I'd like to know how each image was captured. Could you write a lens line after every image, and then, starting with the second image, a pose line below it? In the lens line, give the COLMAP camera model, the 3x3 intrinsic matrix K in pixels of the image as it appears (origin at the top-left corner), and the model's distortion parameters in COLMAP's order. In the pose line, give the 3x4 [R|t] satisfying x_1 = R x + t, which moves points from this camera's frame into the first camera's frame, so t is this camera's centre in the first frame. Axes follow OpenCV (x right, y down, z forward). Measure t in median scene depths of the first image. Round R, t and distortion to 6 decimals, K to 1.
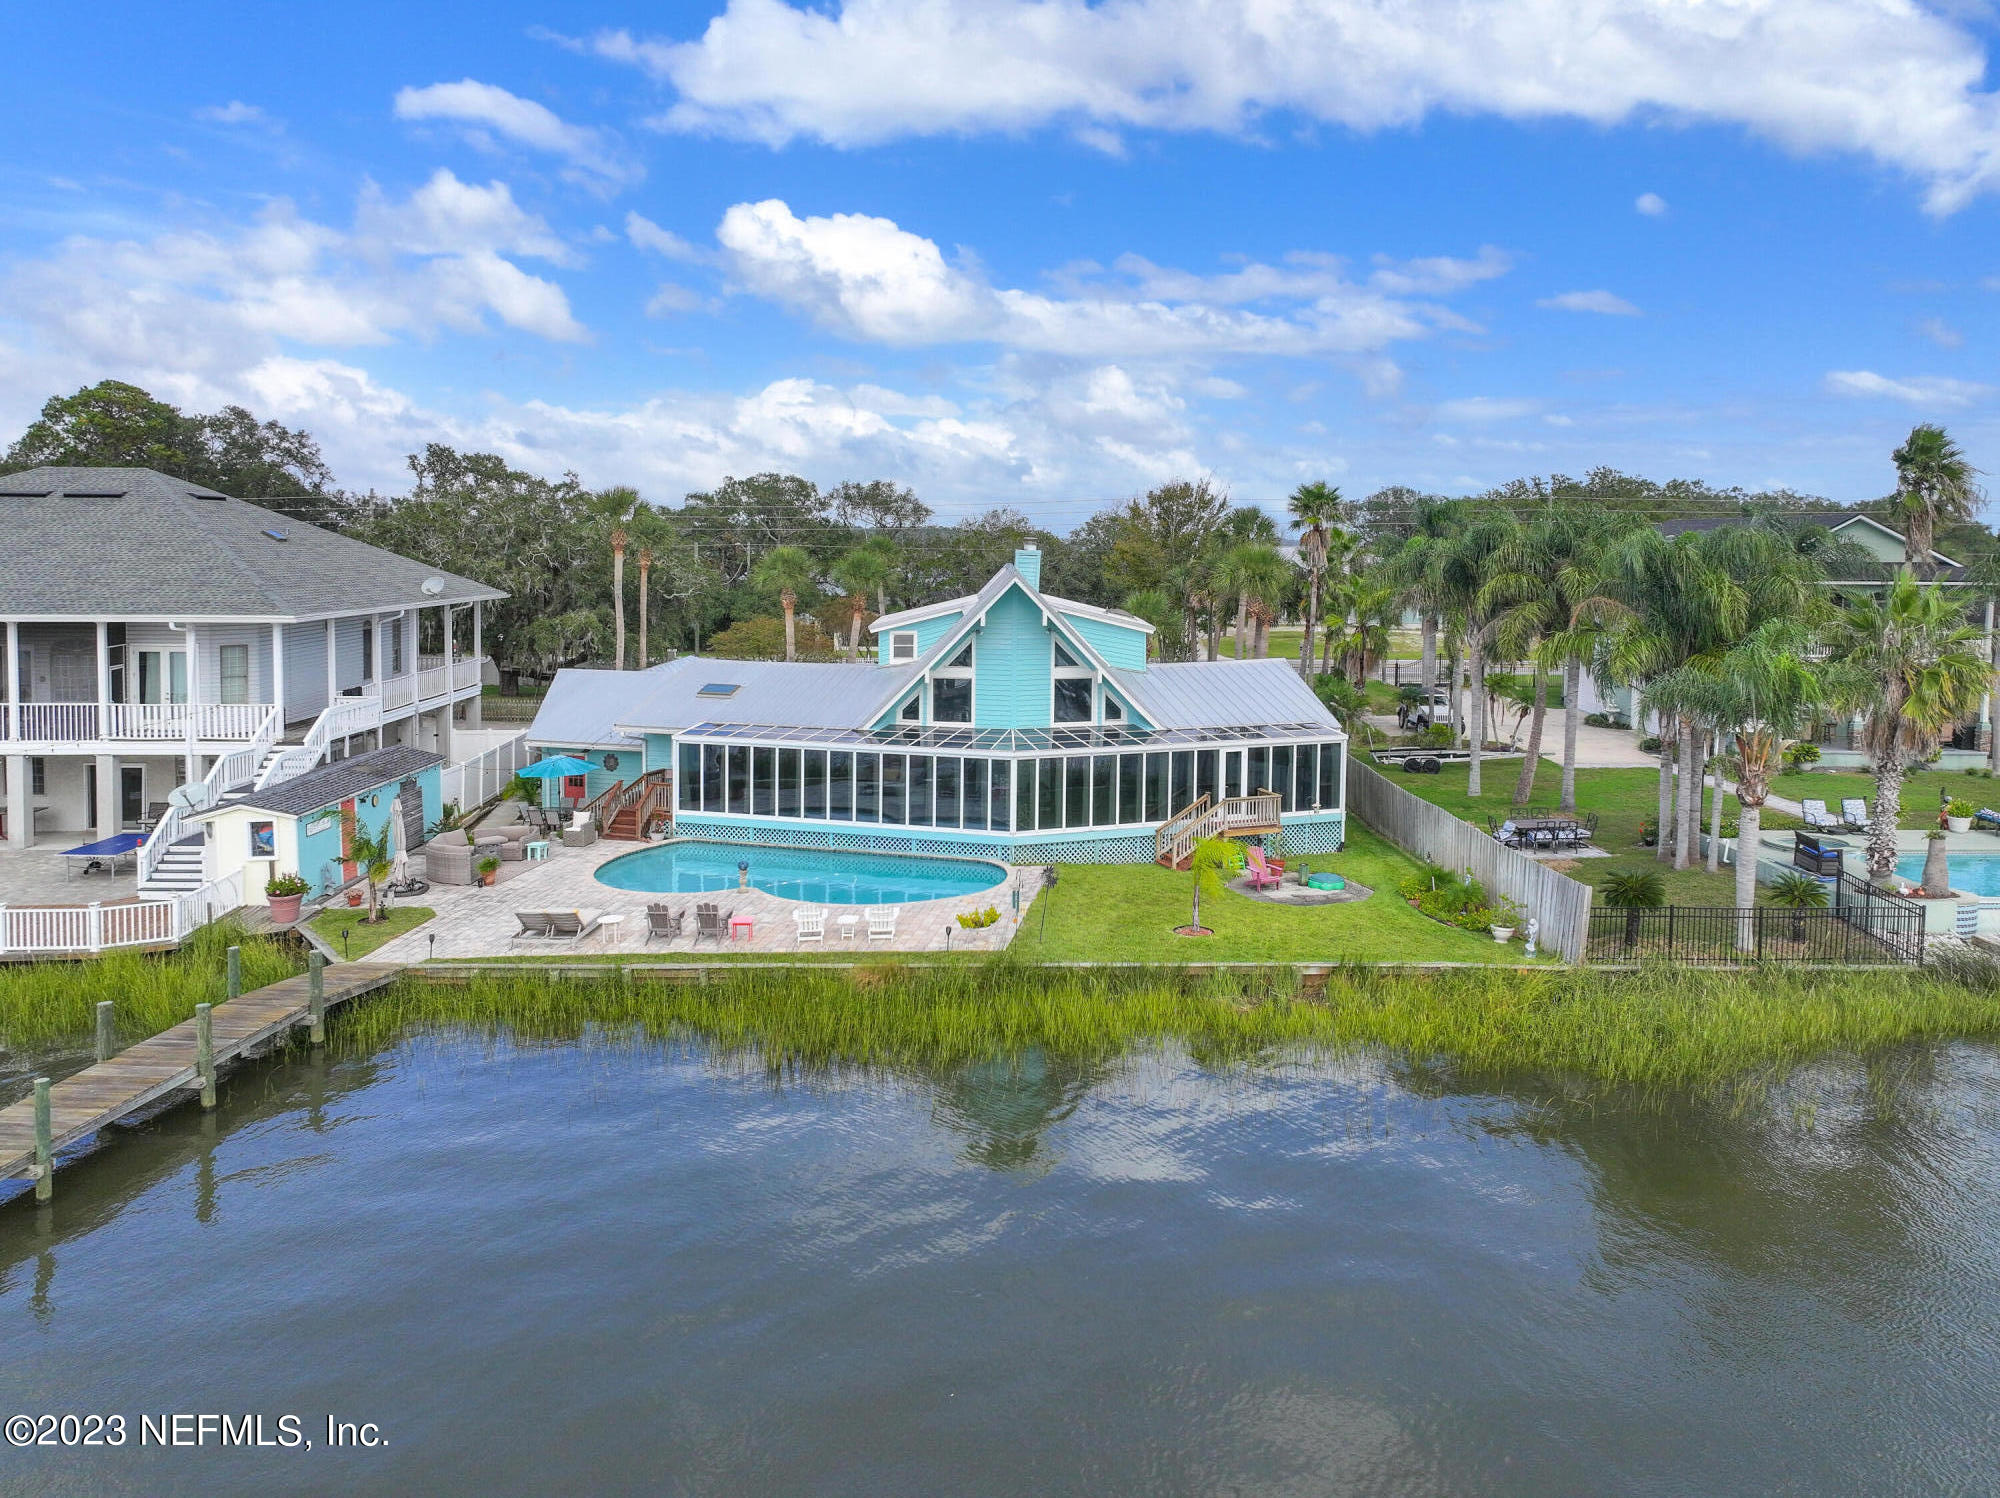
lens RADIAL K [[1478.1, 0, 994.7], [0, 1478.1, 622.2], [0, 0, 1]] dist [0.007503, 0.005784]
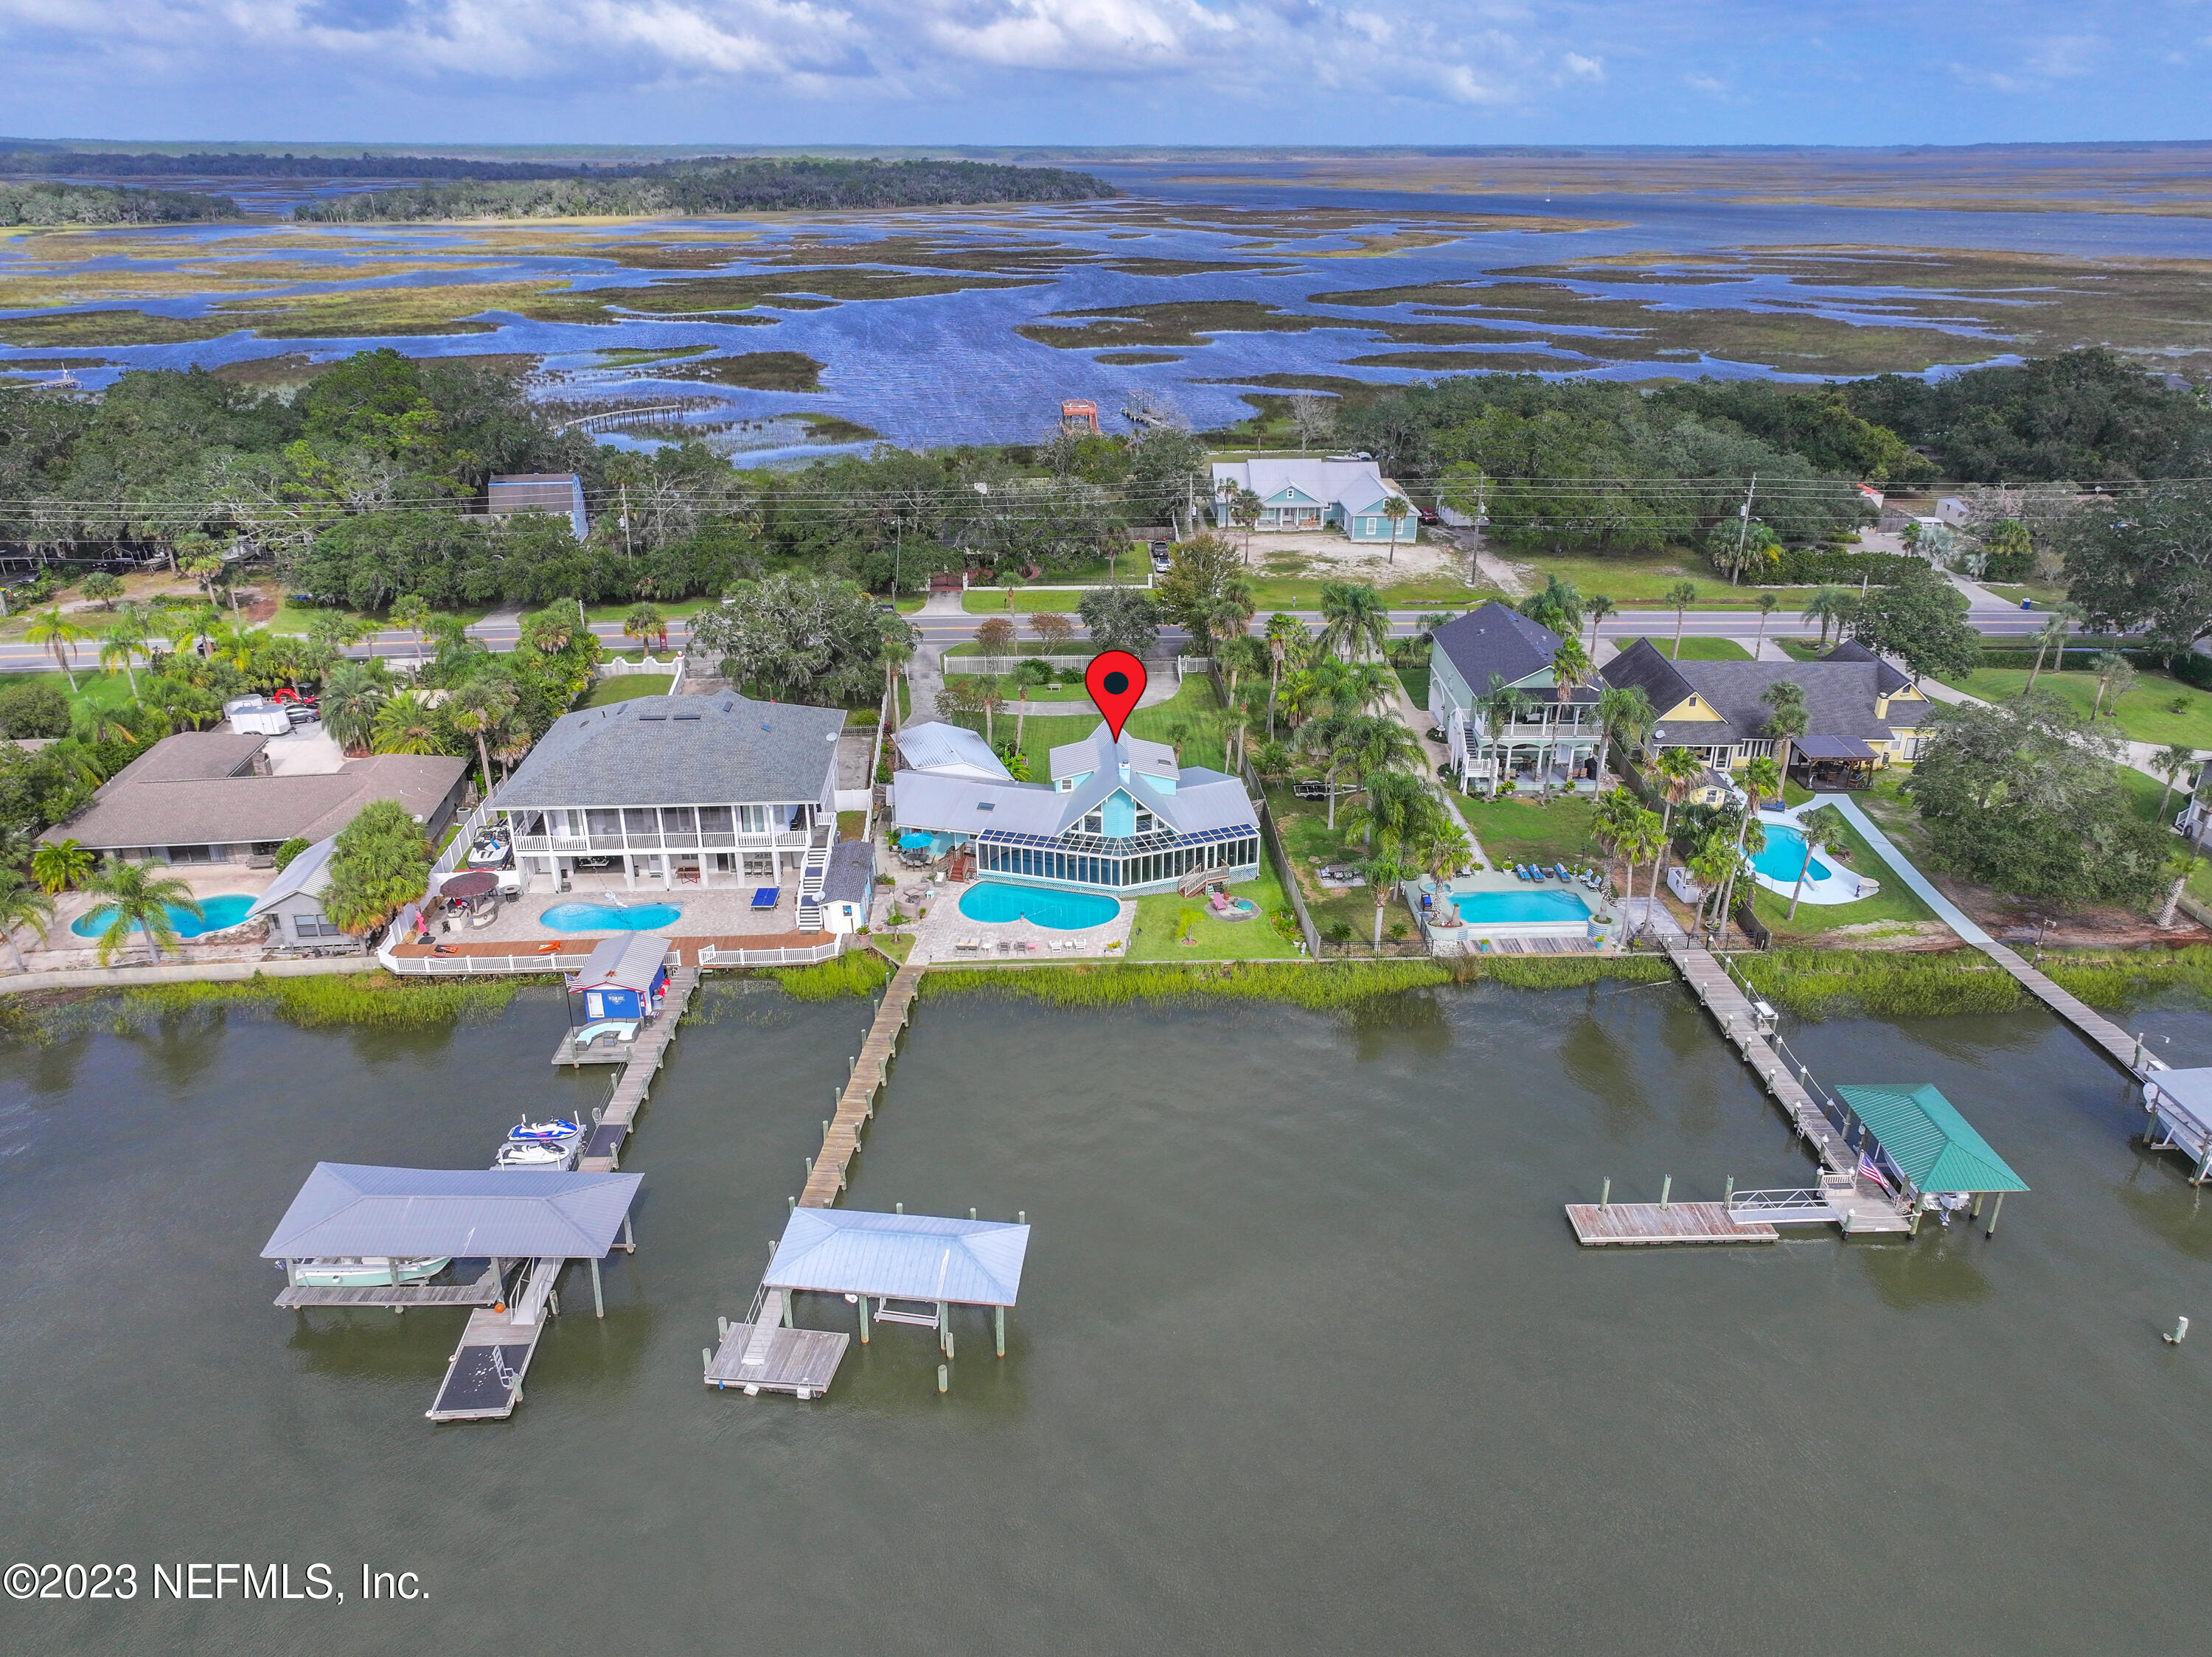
lens RADIAL K [[1676.5, 0, 964.3], [0, 1676.5, 776.5], [0, 0, 1]] dist [-0.003389, -0.000068]
pose [[0.998650, -0.023824, -0.046165, -0.109098], [0.037613, 0.944549, 0.326210, -0.901951], [0.035833, -0.327506, 0.944169, -1.517104]]
